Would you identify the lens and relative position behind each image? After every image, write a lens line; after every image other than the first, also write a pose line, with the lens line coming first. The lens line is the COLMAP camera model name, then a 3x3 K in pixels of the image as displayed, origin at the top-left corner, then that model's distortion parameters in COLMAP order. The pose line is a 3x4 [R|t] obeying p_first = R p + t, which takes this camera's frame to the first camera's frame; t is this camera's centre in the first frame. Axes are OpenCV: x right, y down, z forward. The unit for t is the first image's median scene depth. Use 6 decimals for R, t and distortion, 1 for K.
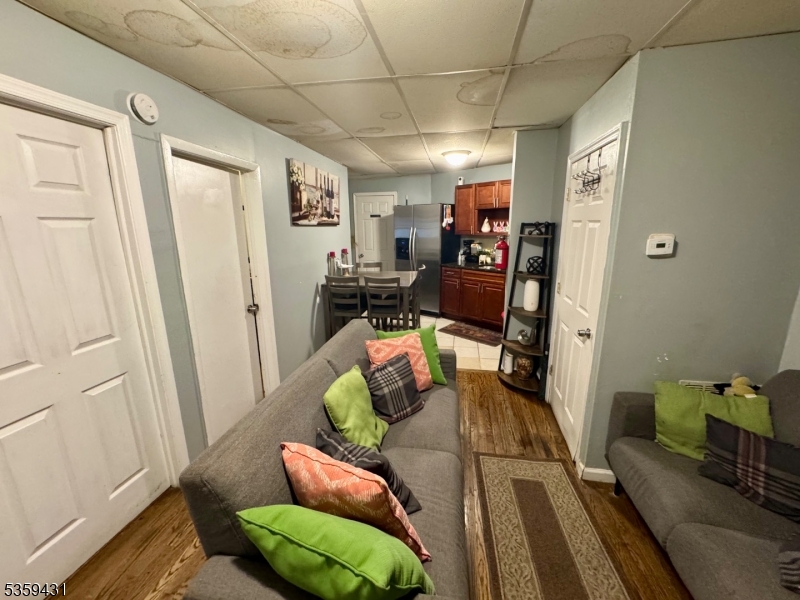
lens RADIAL K [[326.3, 0, 399.6], [0, 326.3, 299.8], [0, 0, 1]] dist [-0.000474, -0.000549]
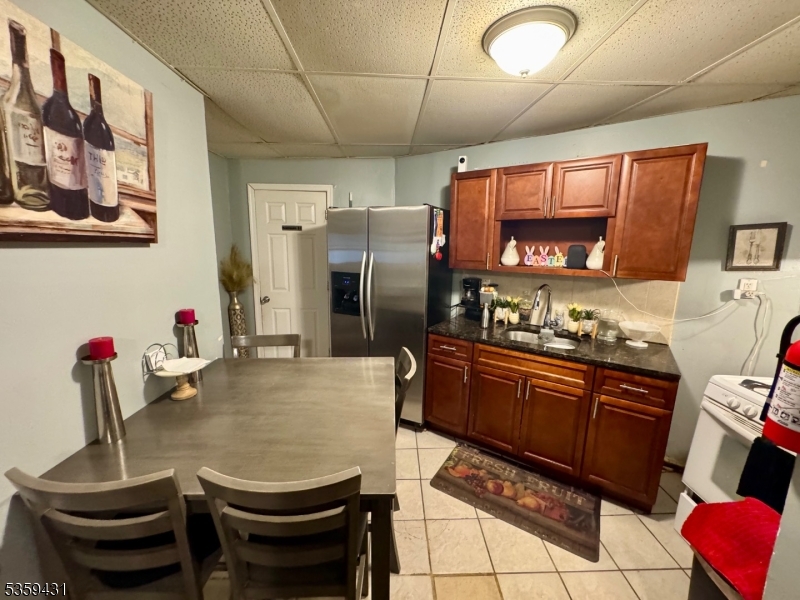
lens RADIAL K [[326.3, 0, 401.9], [0, 326.3, 299.8], [0, 0, 1]] dist [-0.000474, -0.000549]
pose [[0.977153, -0.005557, 0.212463, -0.013882], [0.017955, 0.998243, -0.056468, -0.126188], [-0.211776, 0.058992, 0.975536, 0.533163]]
